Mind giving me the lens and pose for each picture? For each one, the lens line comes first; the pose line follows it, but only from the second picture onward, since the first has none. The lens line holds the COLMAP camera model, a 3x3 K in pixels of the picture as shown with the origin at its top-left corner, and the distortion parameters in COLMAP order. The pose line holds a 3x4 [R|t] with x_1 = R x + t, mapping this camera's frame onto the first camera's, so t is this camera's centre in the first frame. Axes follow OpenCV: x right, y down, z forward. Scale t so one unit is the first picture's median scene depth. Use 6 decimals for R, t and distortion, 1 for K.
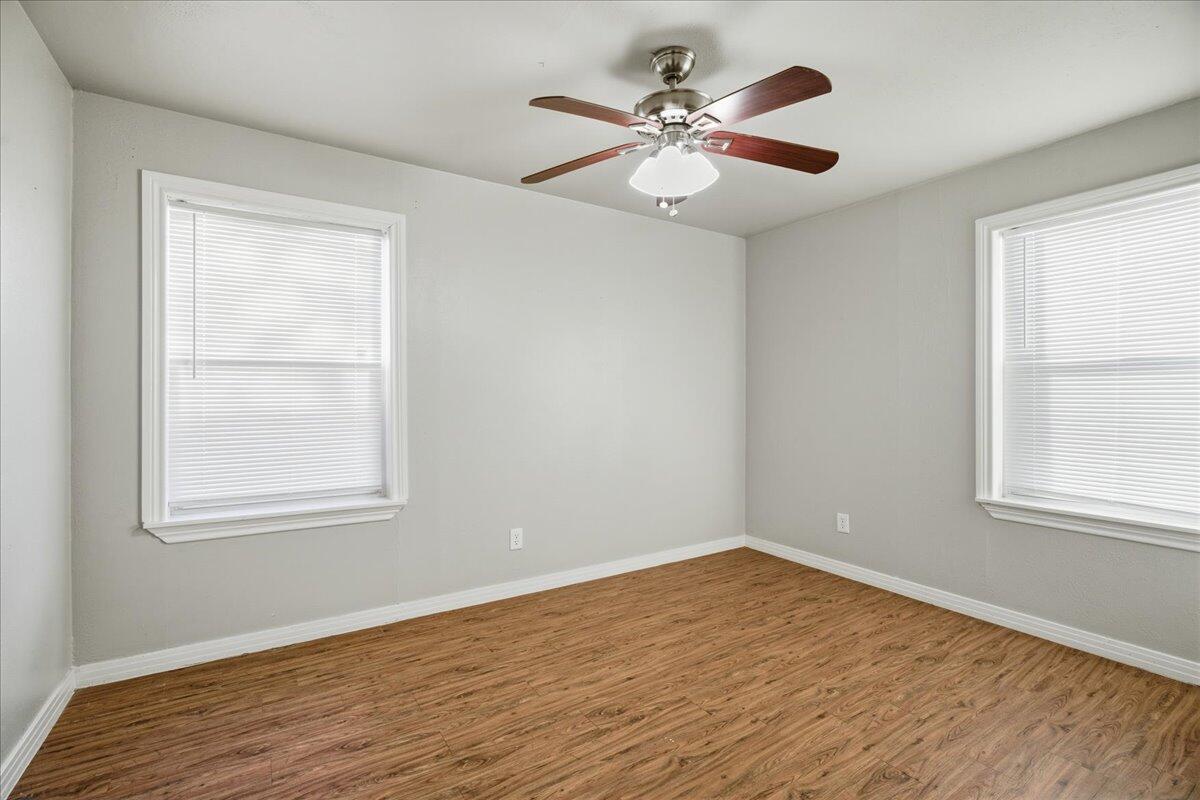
lens RADIAL K [[530.8, 0, 594.9], [0, 530.8, 398.9], [0, 0, 1]] dist [-0.005552, 0.000689]
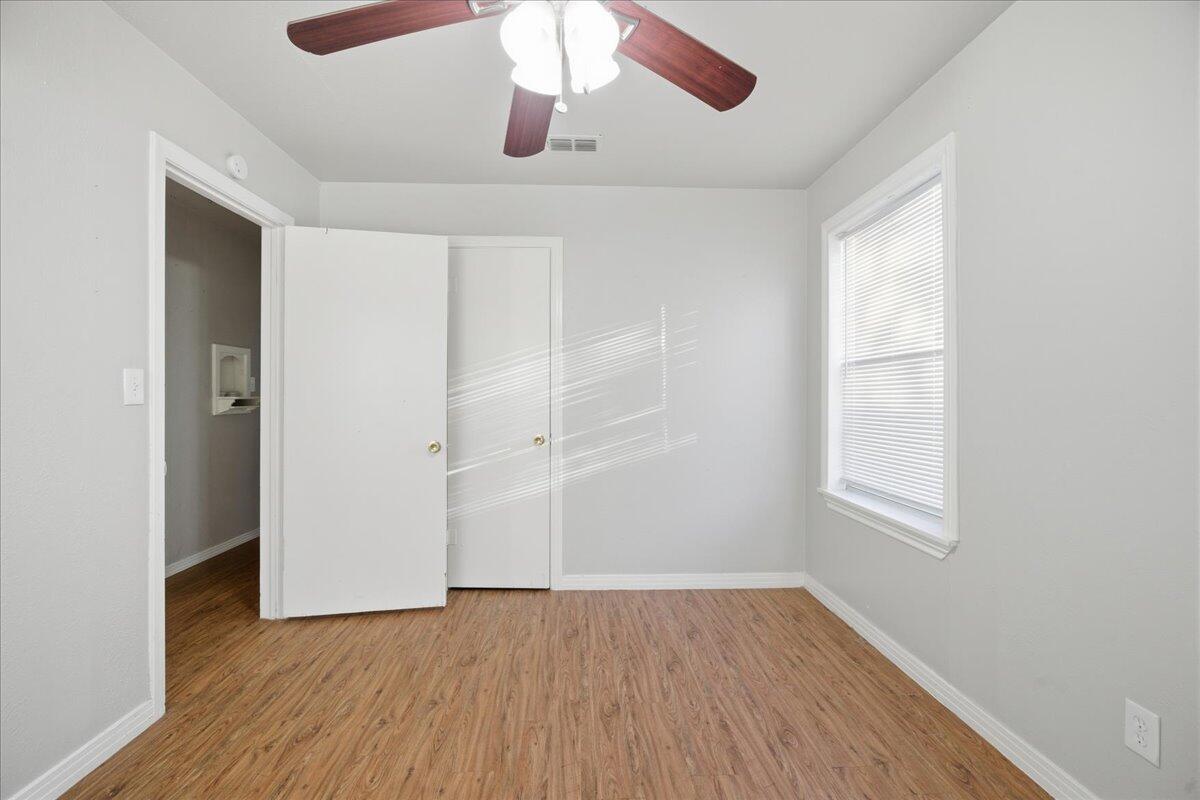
lens RADIAL K [[530.8, 0, 599.4], [0, 530.8, 398.0], [0, 0, 1]] dist [-0.005552, 0.000689]
pose [[-0.494816, 0.003403, -0.868991, 0.613677], [-0.000539, 0.999991, 0.004223, 0.002269], [0.868998, 0.002558, -0.494810, 1.216005]]
